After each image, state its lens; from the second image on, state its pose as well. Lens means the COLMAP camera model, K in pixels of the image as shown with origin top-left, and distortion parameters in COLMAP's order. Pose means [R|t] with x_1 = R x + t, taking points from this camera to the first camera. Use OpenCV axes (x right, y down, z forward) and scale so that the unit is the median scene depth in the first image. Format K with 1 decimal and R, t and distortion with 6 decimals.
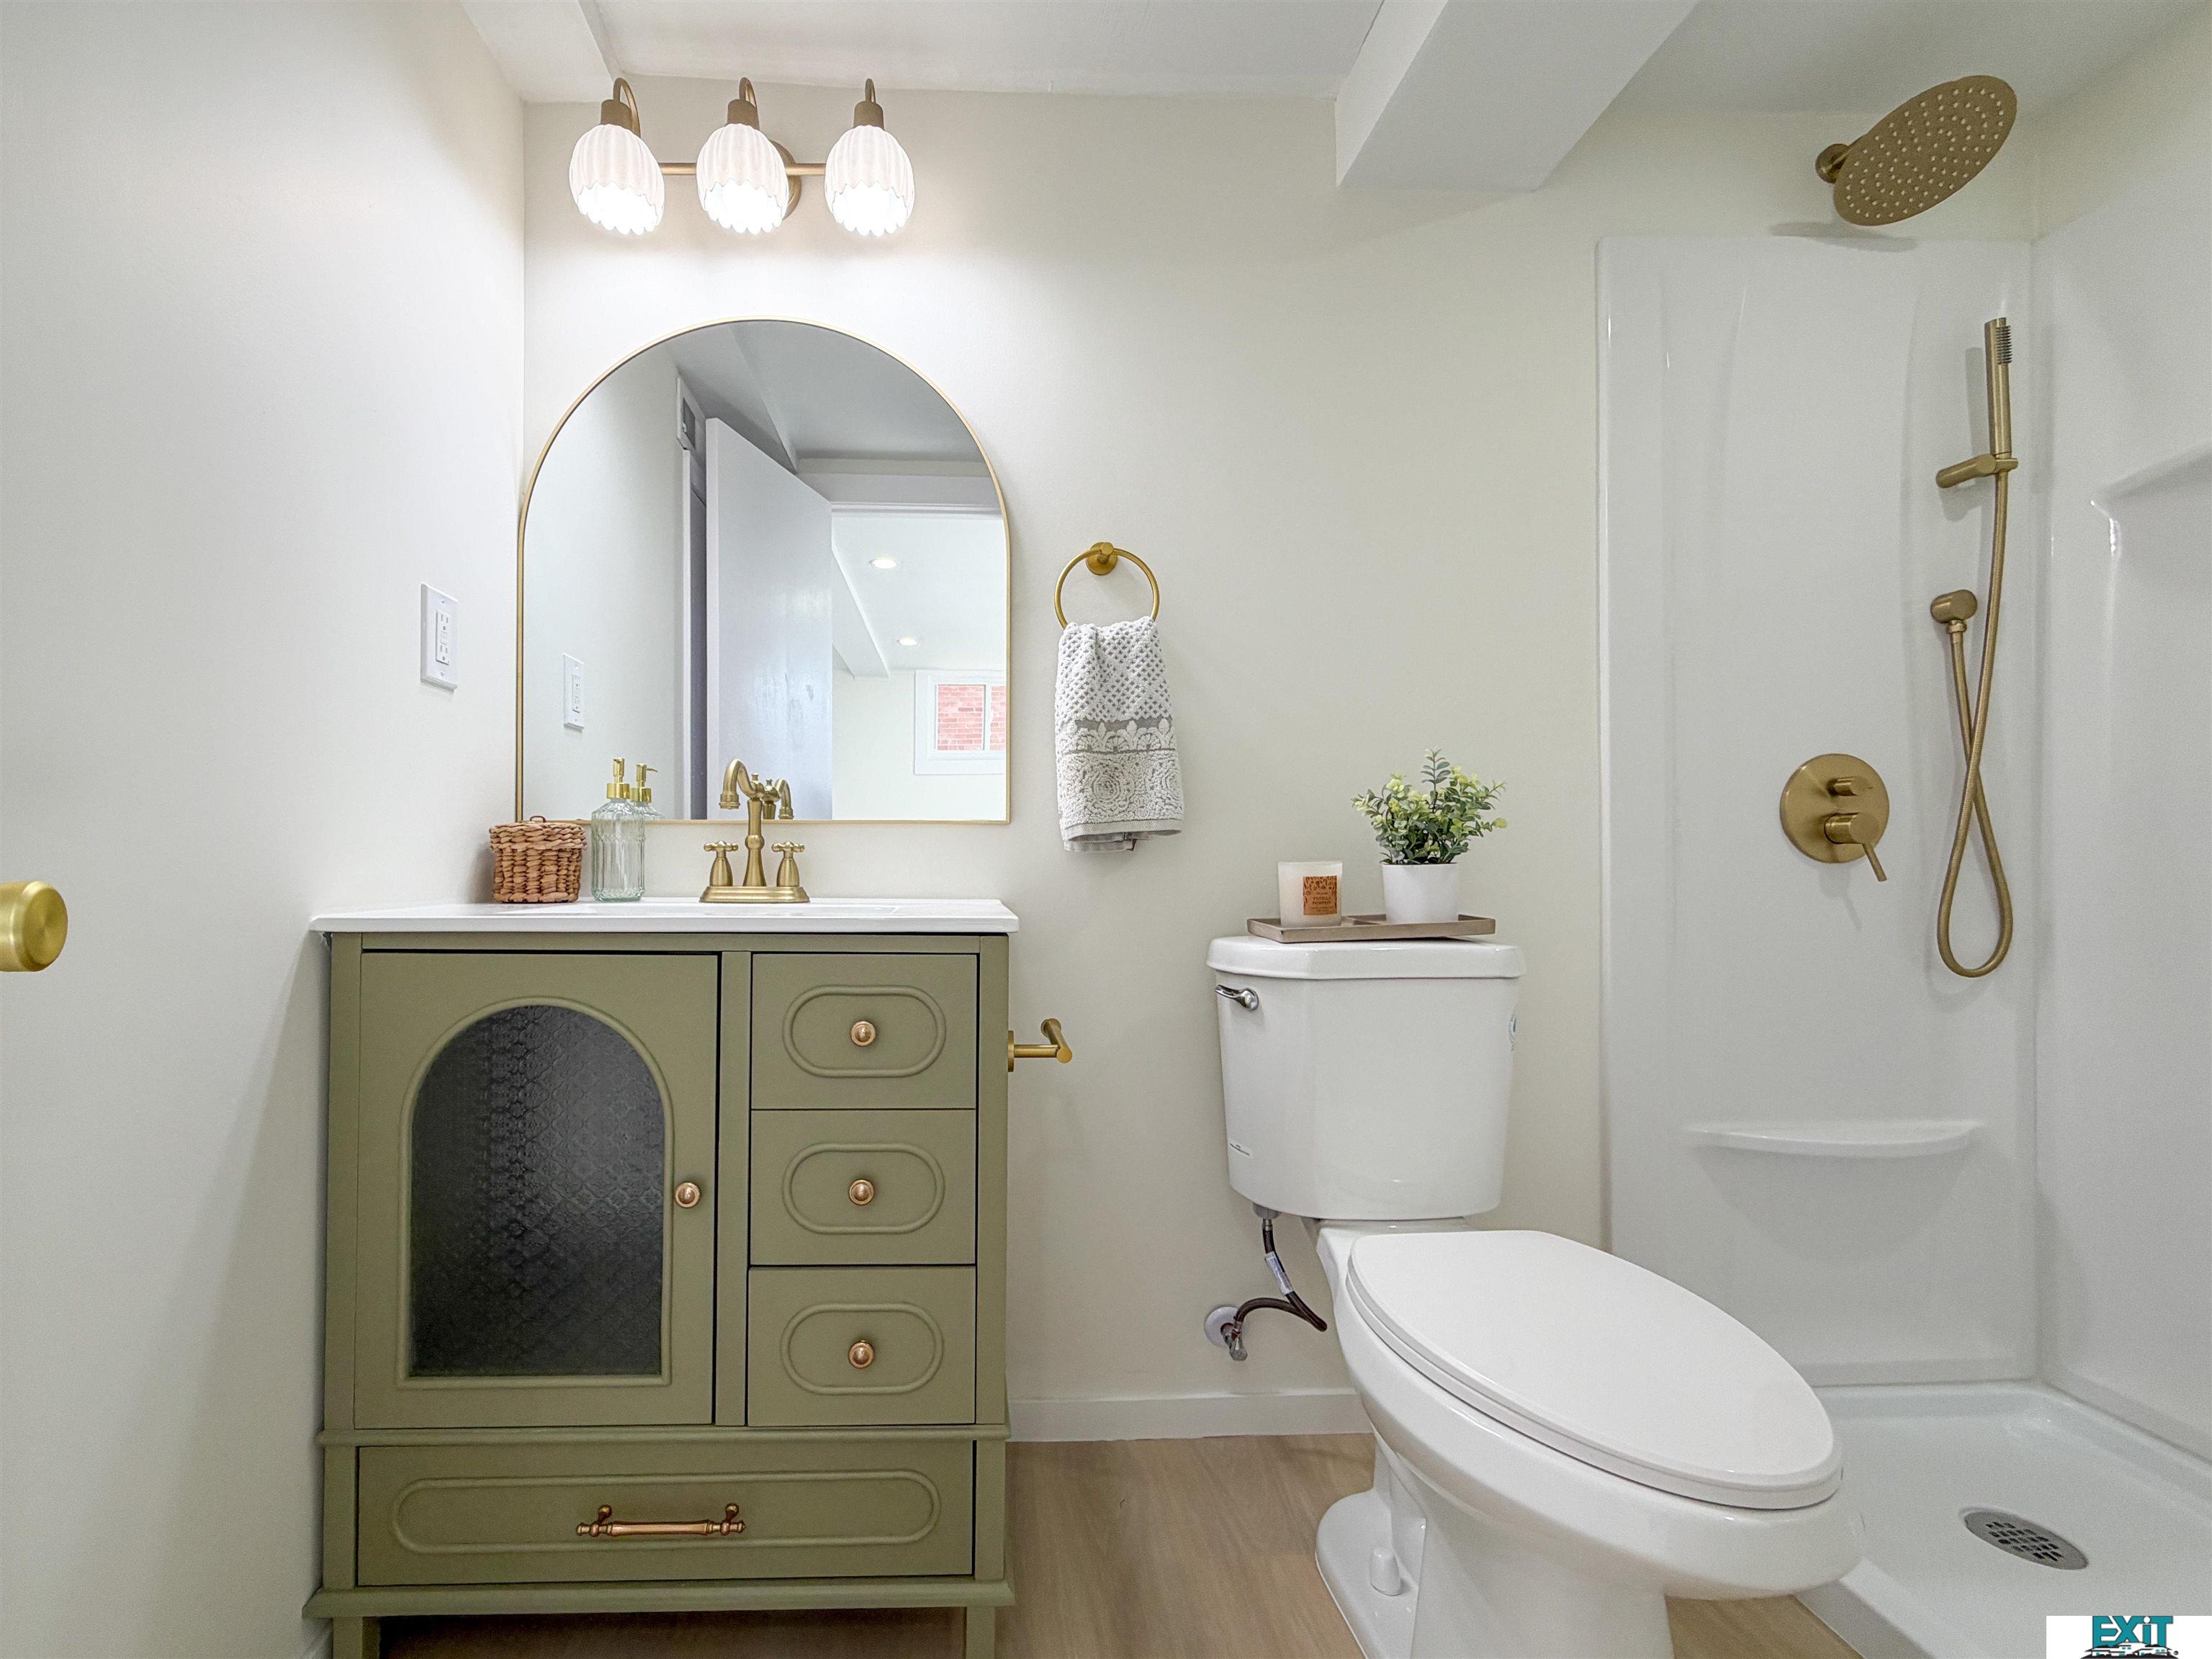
lens RADIAL K [[919.8, 0, 1106.0], [0, 919.8, 915.6], [0, 0, 1]] dist [0.001832, -0.000432]
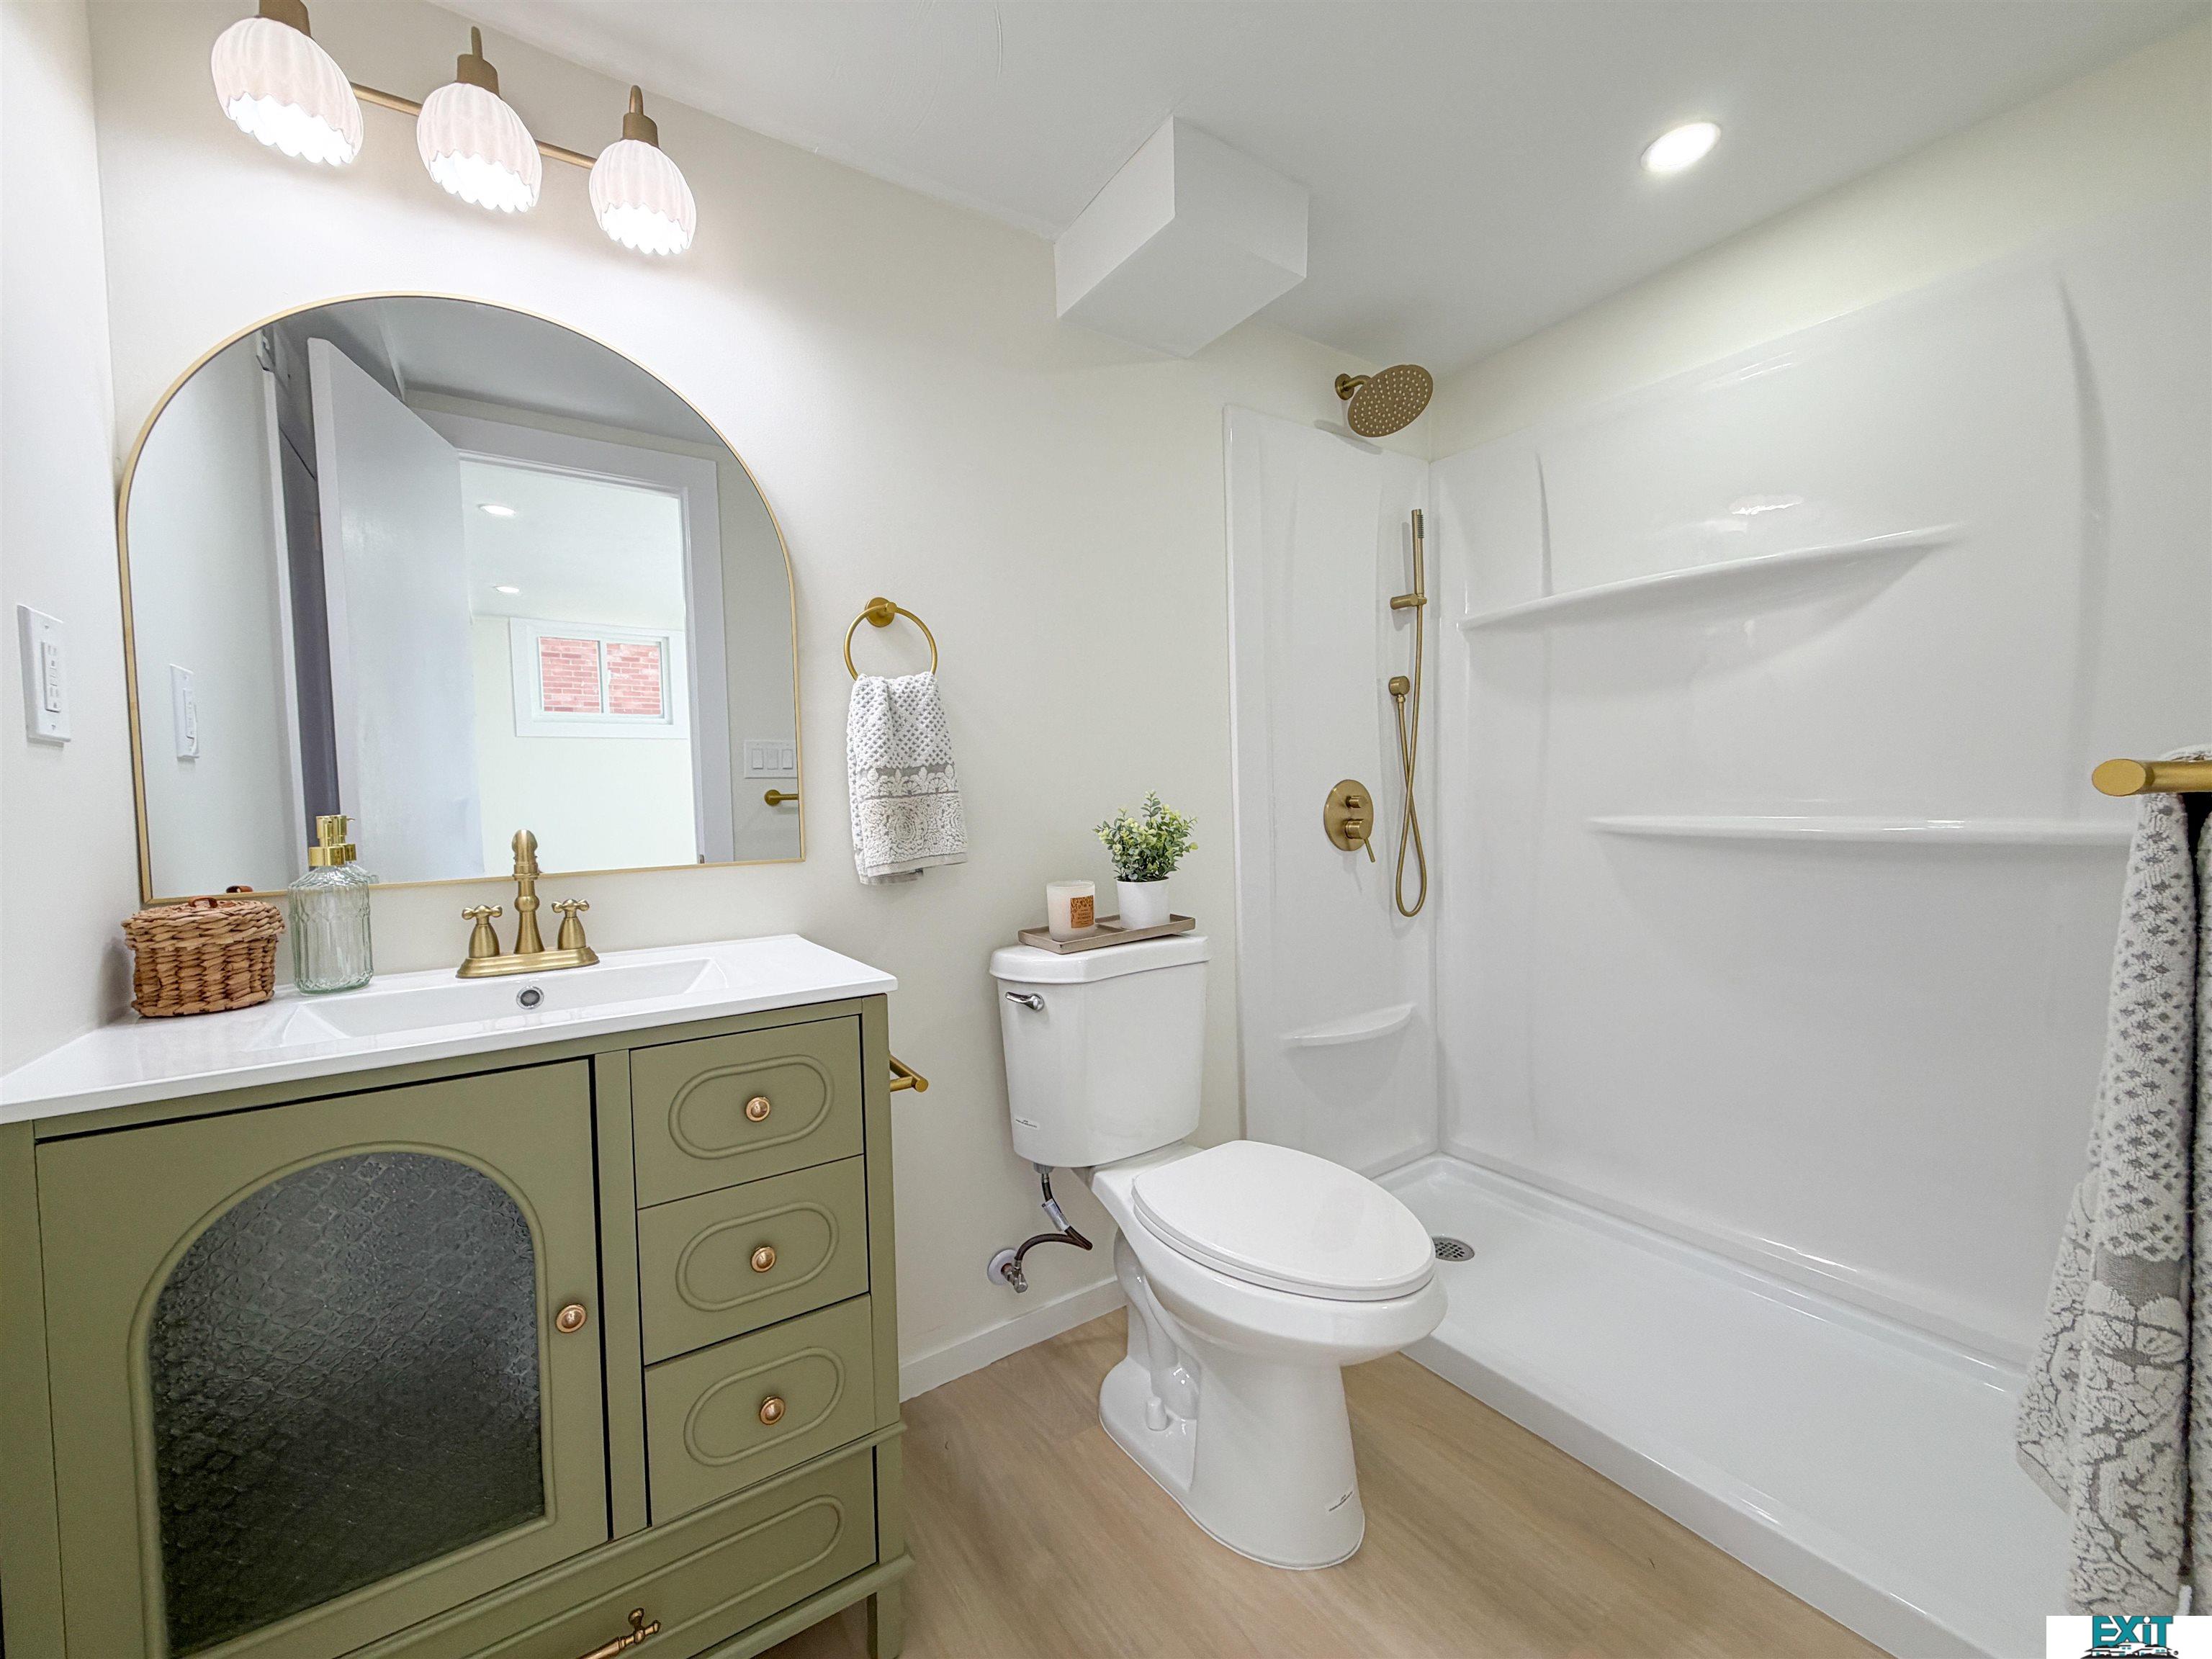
lens RADIAL K [[883.4, 0, 1101.0], [0, 883.4, 830.3], [0, 0, 1]] dist [0.001842, 0.000167]
pose [[0.848631, -0.043324, 0.527208, -0.360982], [0.024424, 0.998787, 0.042762, -0.176236], [-0.528421, -0.023413, 0.848660, -0.033447]]
